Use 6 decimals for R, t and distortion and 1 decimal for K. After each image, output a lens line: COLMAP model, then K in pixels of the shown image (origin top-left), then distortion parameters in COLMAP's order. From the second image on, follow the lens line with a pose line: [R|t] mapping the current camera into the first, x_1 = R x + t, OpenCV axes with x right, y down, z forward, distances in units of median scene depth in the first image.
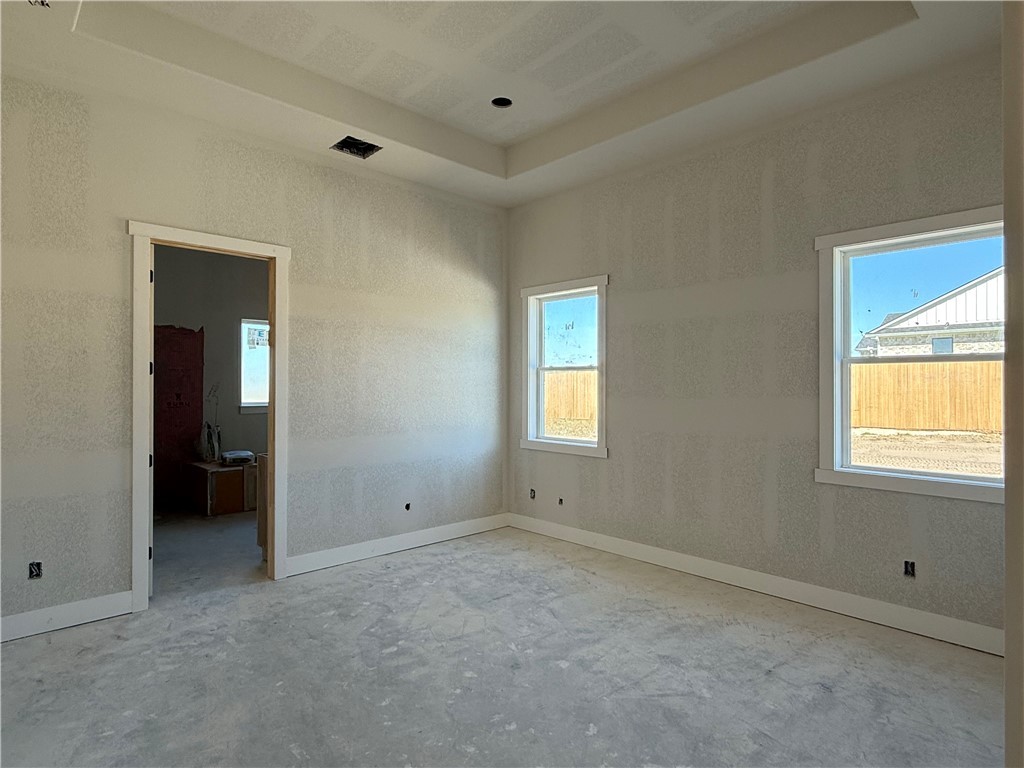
lens RADIAL K [[563.7, 0, 509.8], [0, 563.7, 383.3], [0, 0, 1]] dist [-0.000832, -0.000139]
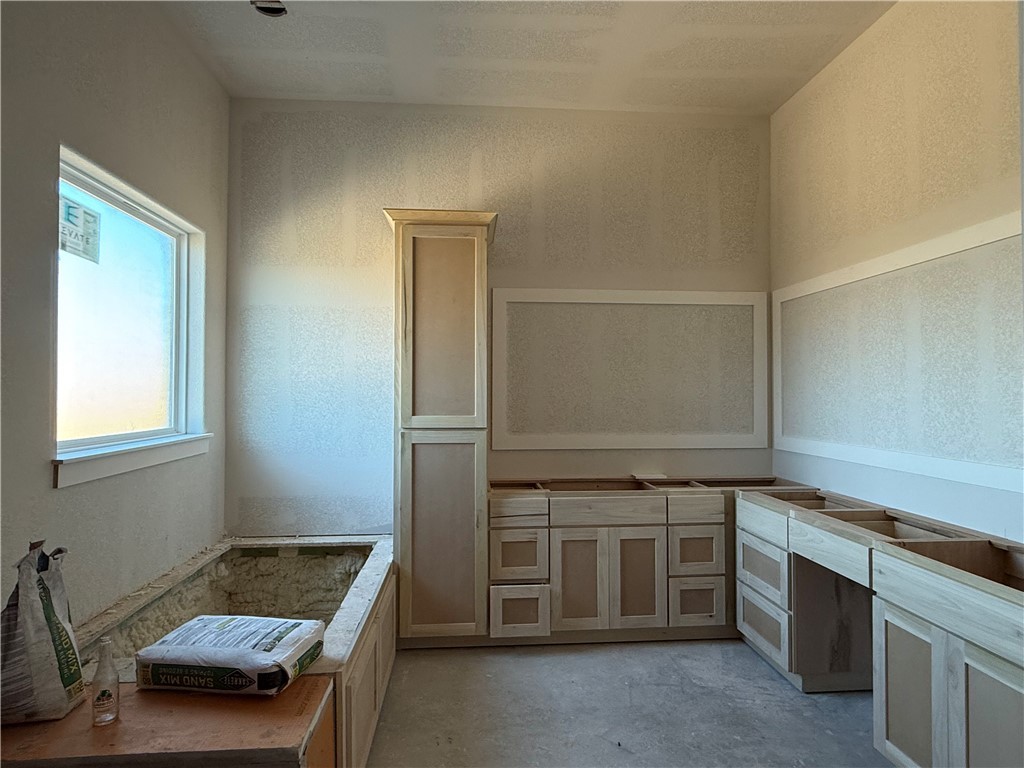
lens RADIAL K [[563.7, 0, 509.8], [0, 563.7, 383.3], [0, 0, 1]] dist [-0.000832, -0.000139]
pose [[0.632642, 0.012819, 0.774339, -0.585055], [-0.004157, 0.999905, -0.013158, 0.006501], [-0.774434, 0.005105, 0.632635, 0.696499]]
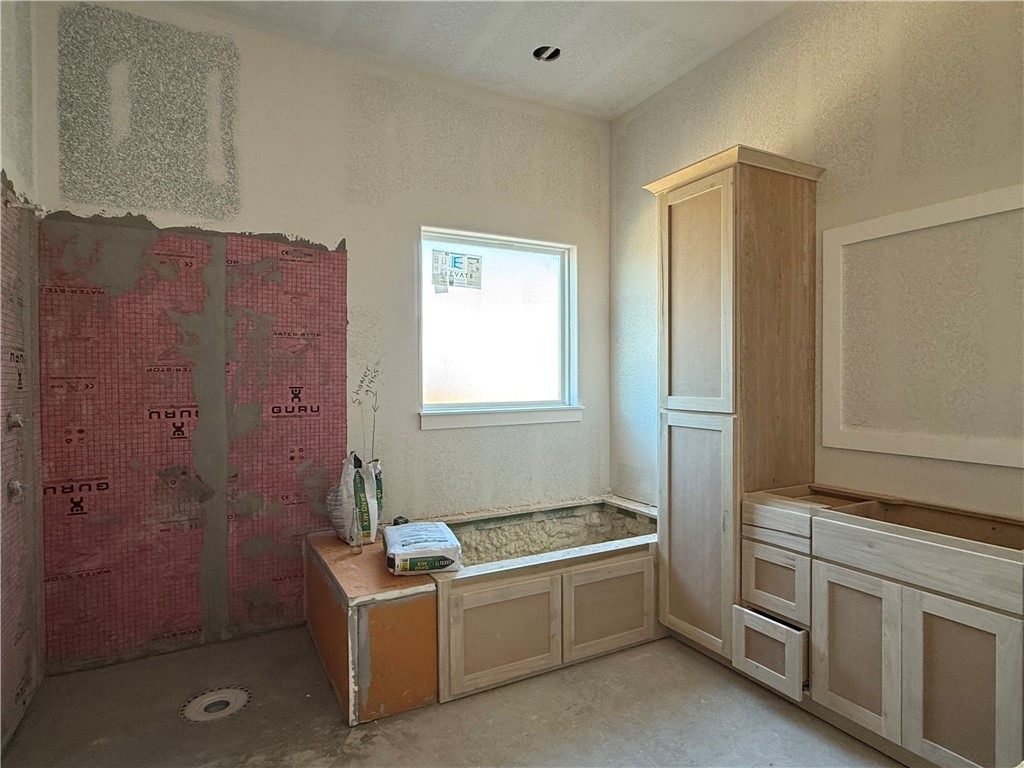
lens RADIAL K [[563.7, 0, 509.8], [0, 563.7, 383.3], [0, 0, 1]] dist [-0.000832, -0.000139]
pose [[0.965502, -0.002076, -0.260387, -0.302235], [0.006634, 0.999840, 0.016627, 0.009245], [0.260311, -0.017781, 0.965361, 0.602510]]
